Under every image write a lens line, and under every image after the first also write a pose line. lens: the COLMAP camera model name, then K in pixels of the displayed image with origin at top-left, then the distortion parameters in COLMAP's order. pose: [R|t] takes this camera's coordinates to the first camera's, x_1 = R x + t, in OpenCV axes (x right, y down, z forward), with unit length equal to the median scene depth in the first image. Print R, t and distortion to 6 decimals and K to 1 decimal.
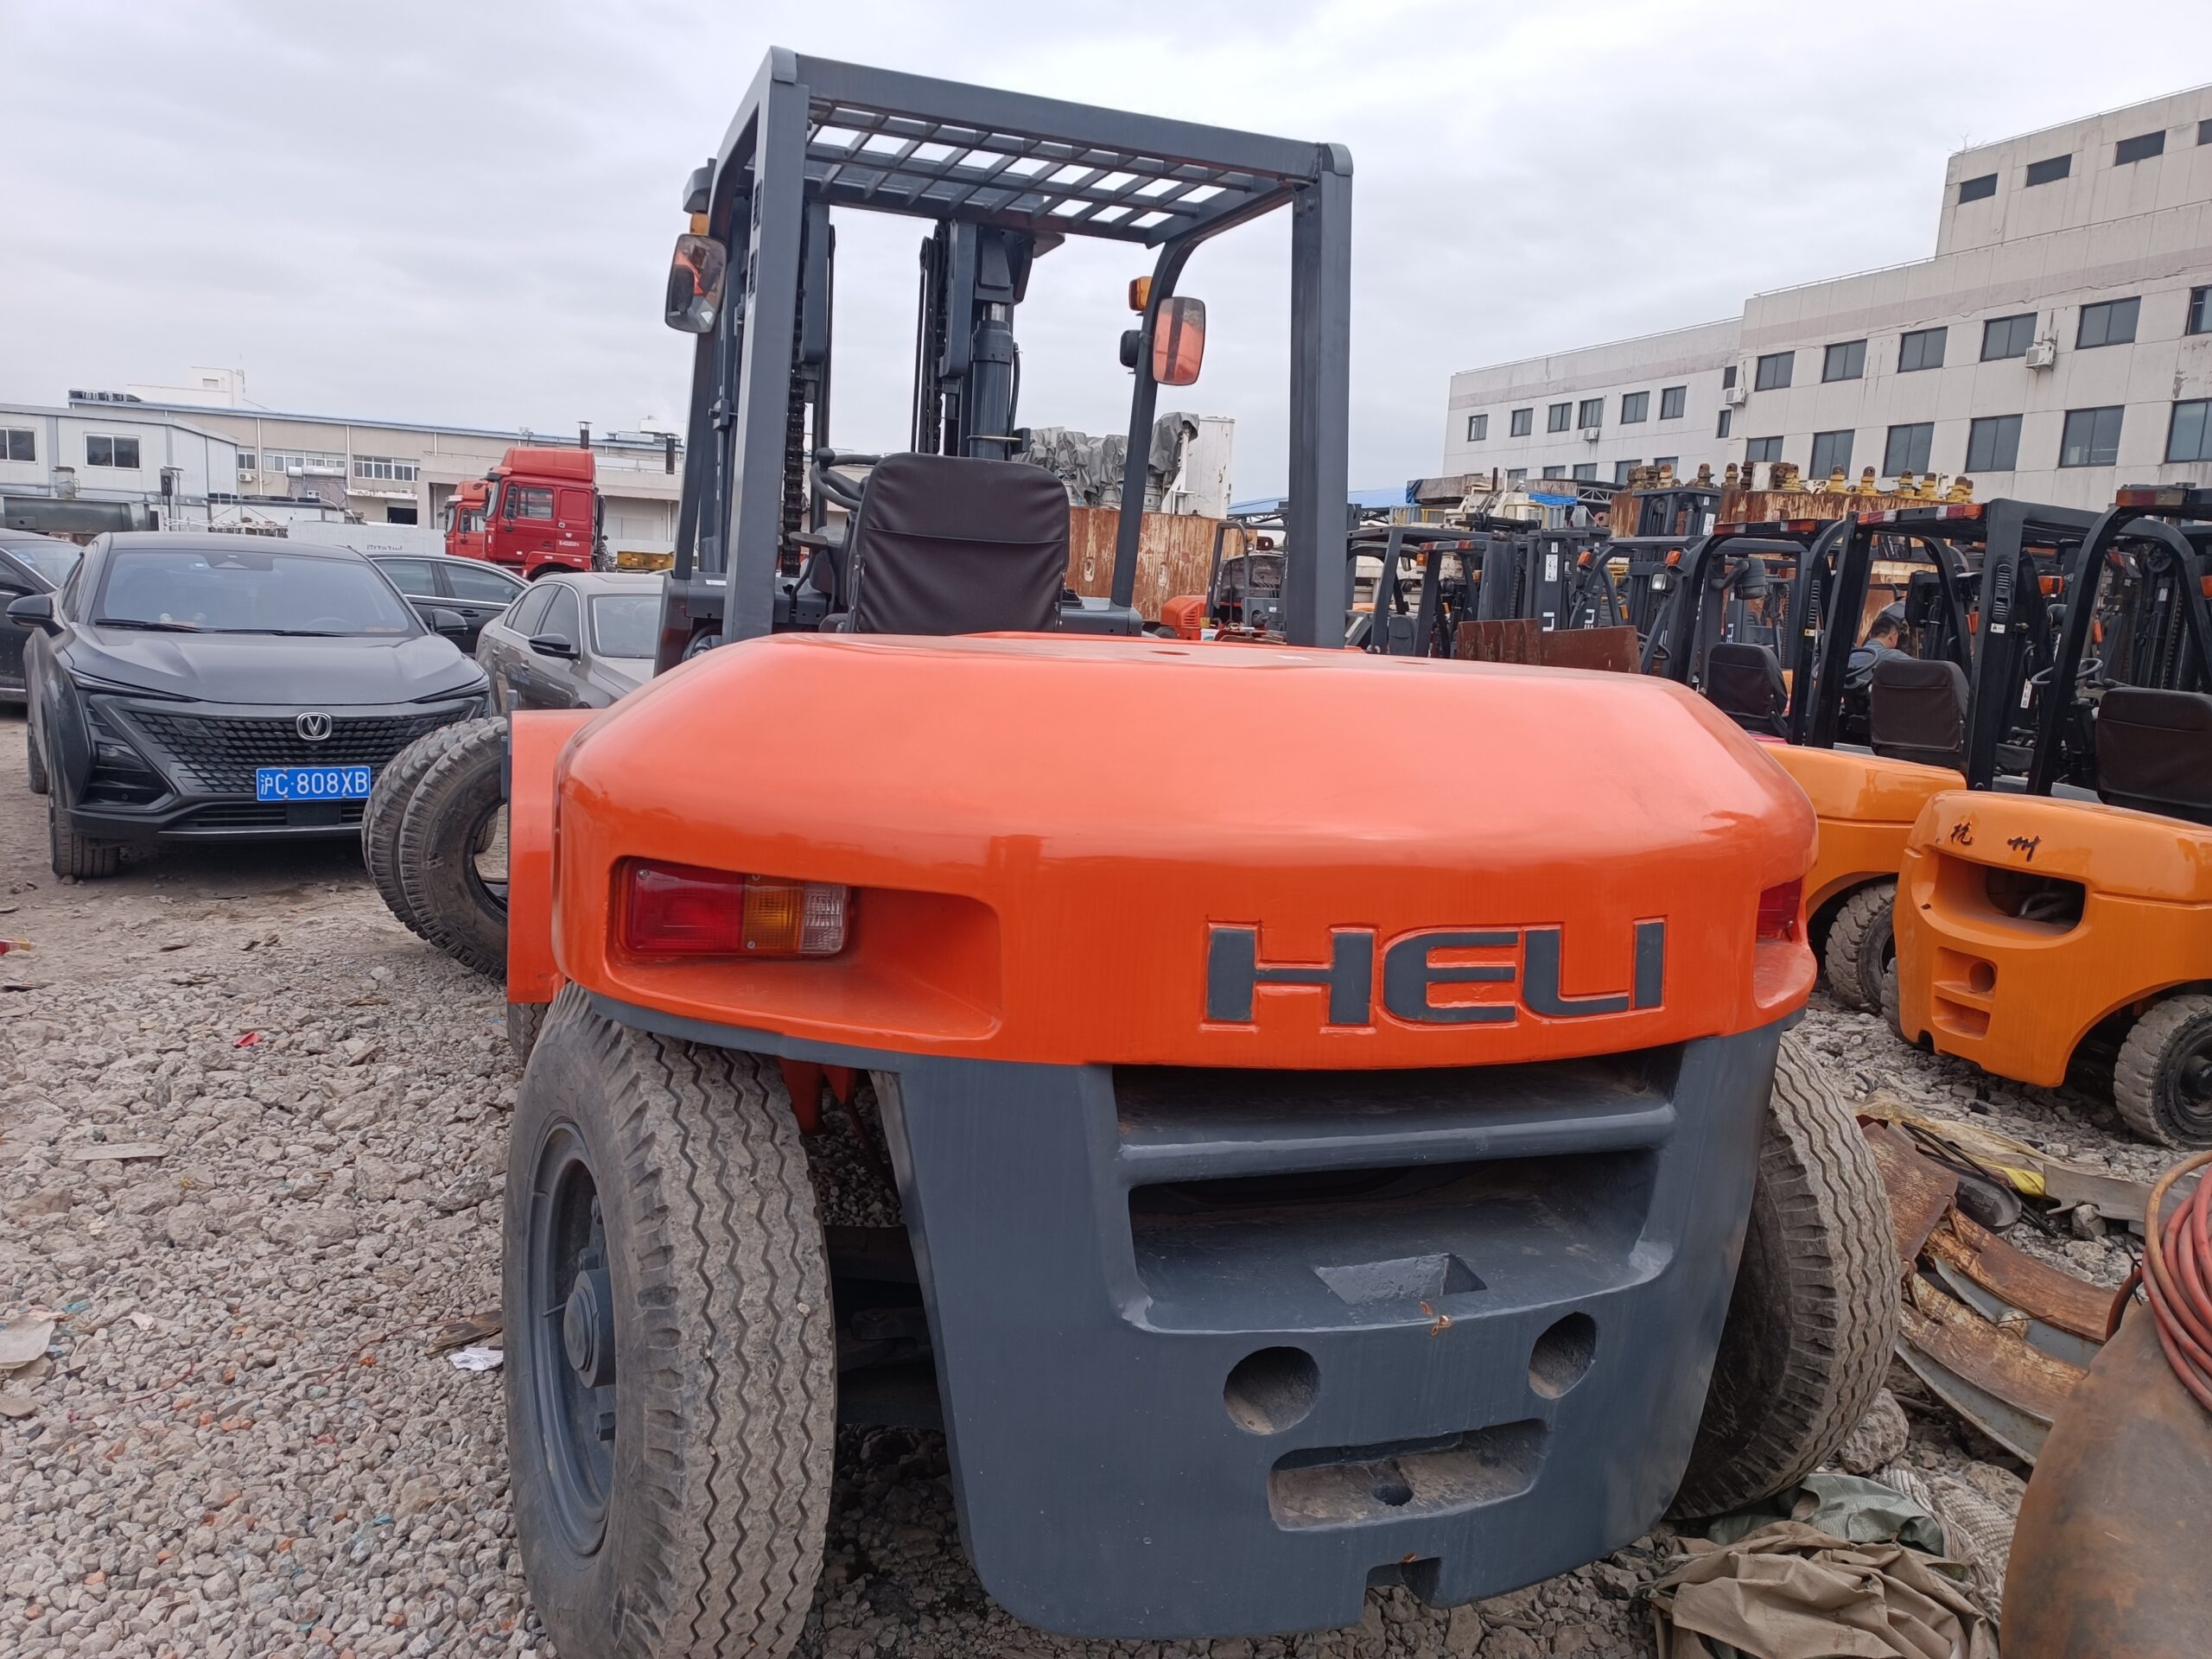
lens RADIAL K [[1621.7, 0, 1106.0], [0, 1621.7, 829.5], [0, 0, 1]] dist [0.063189, -0.045653]
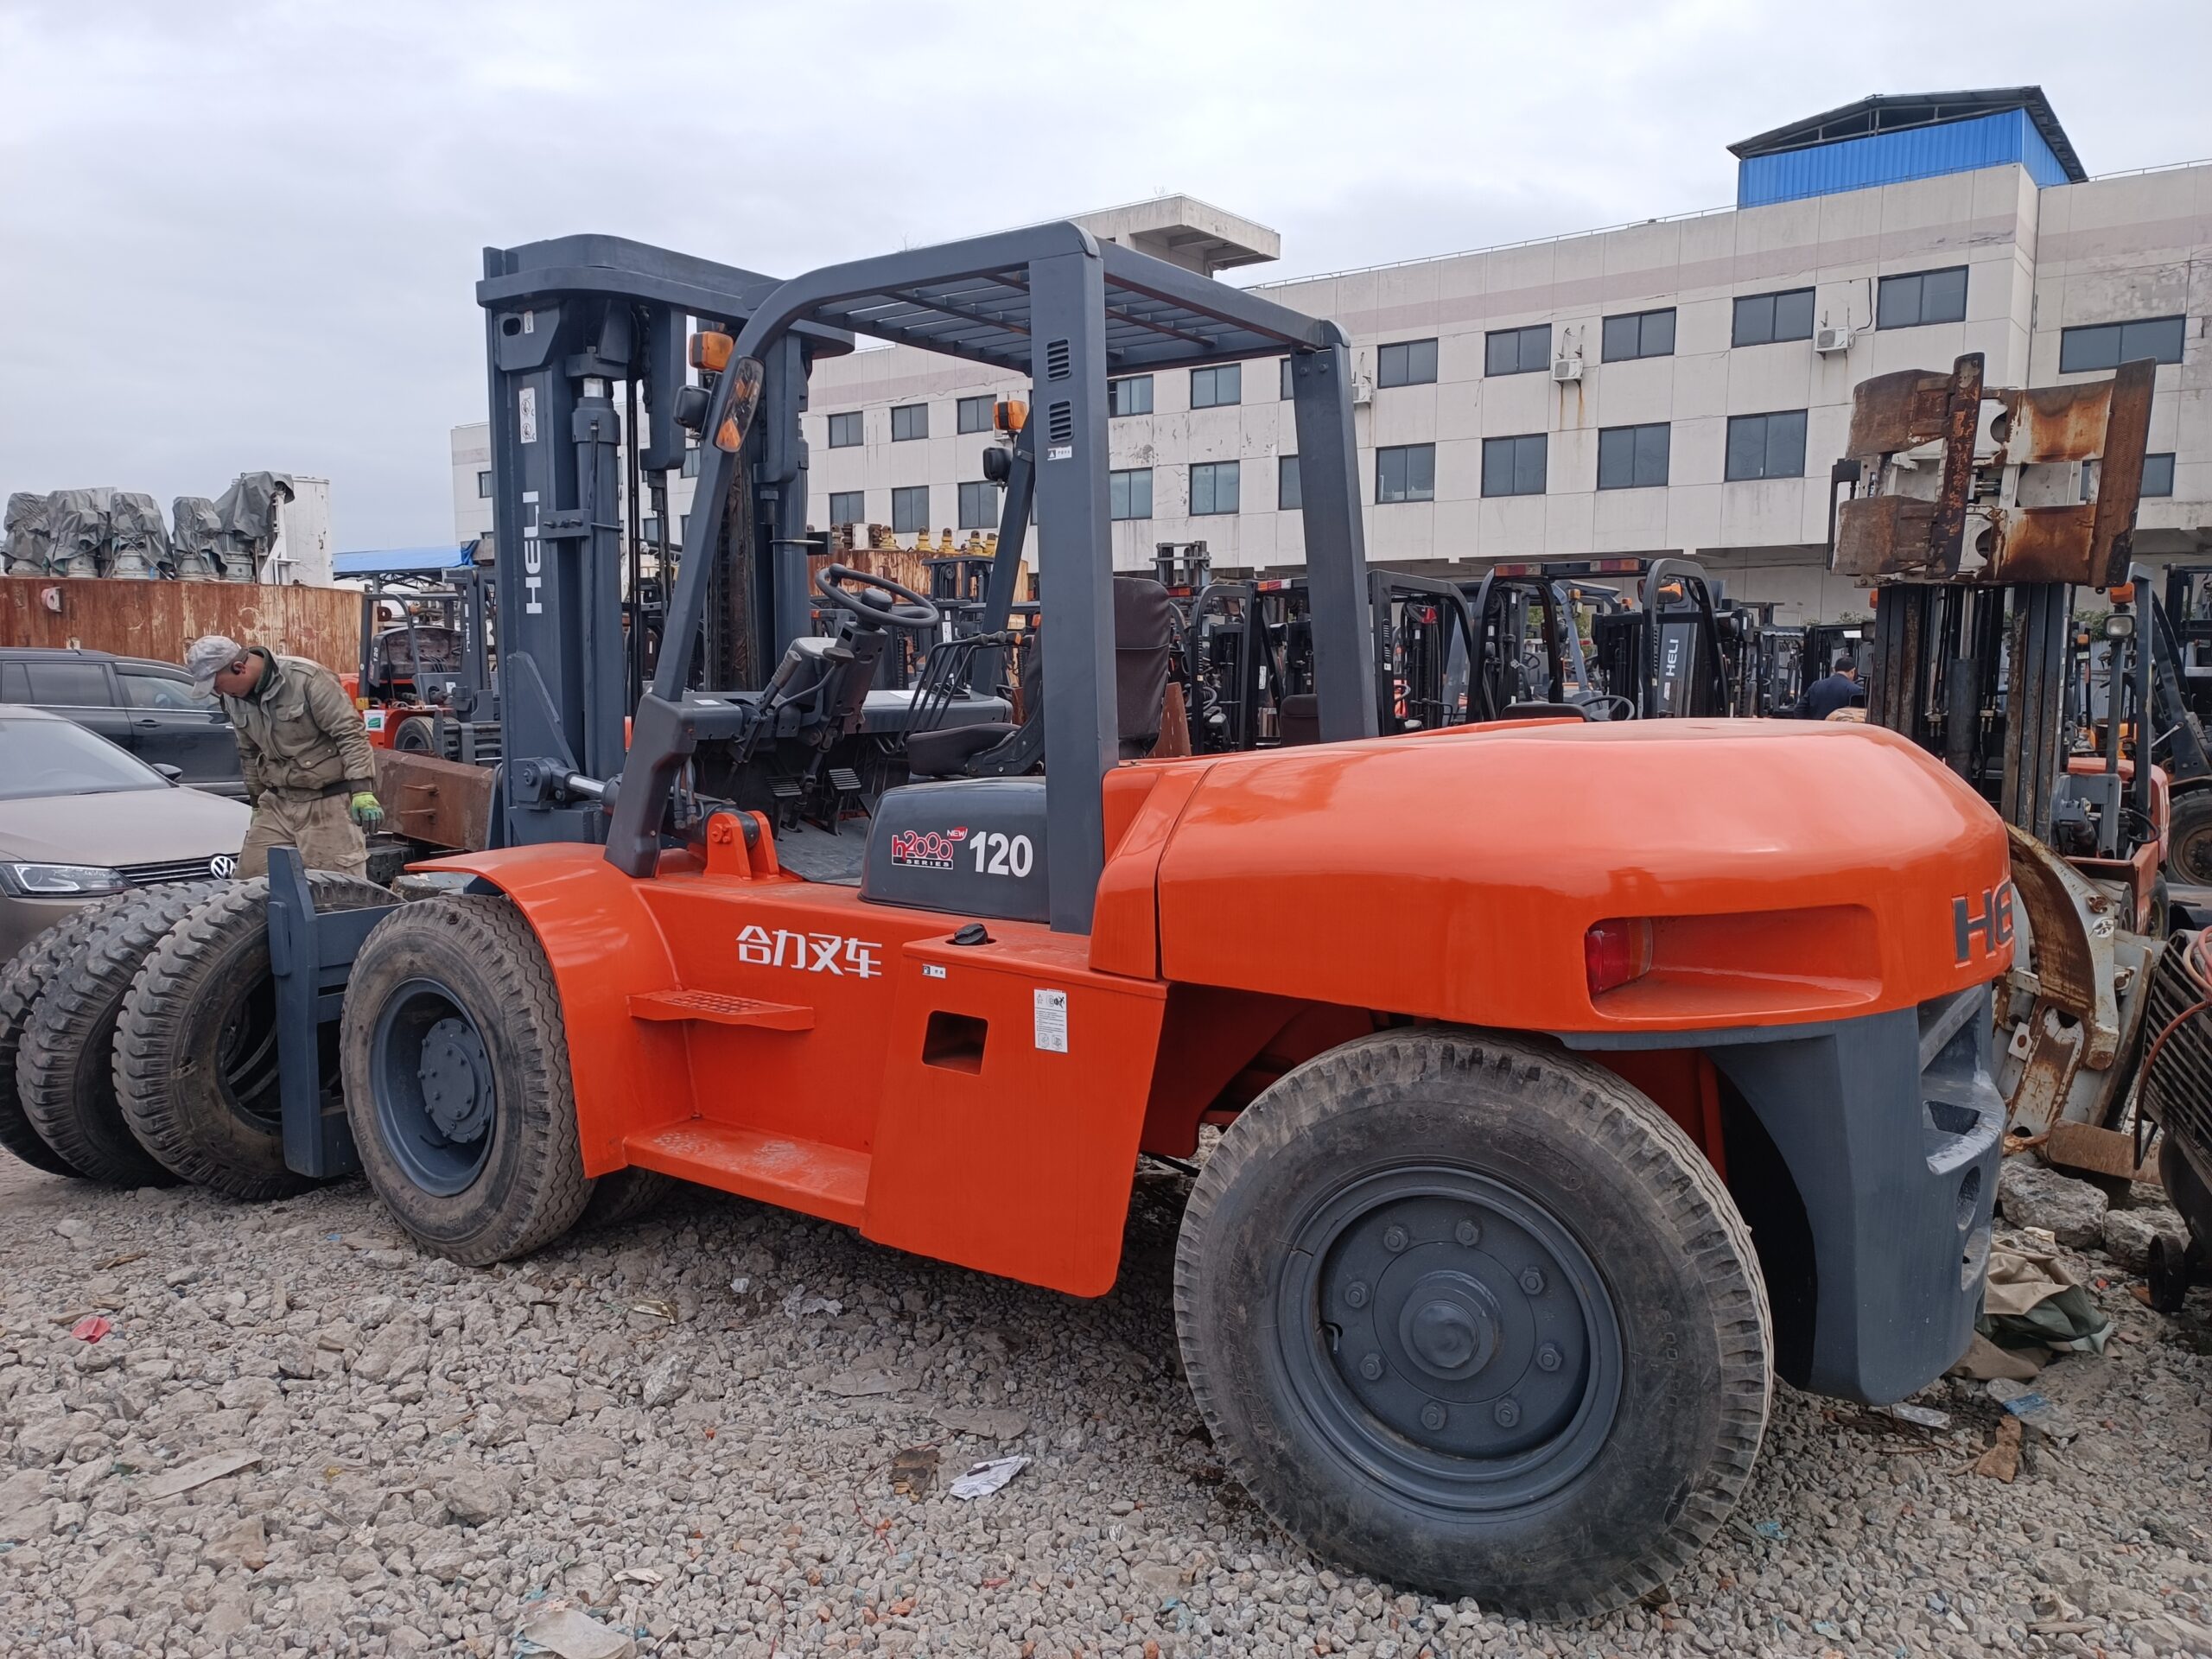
lens RADIAL K [[1621.7, 0, 1106.0], [0, 1621.7, 829.5], [0, 0, 1]] dist [0.063189, -0.045653]
pose [[0.820763, -0.119201, 0.558694, -0.105949], [0.136290, 0.990606, 0.011133, -0.009978], [-0.554772, 0.067007, 0.829299, 0.012215]]
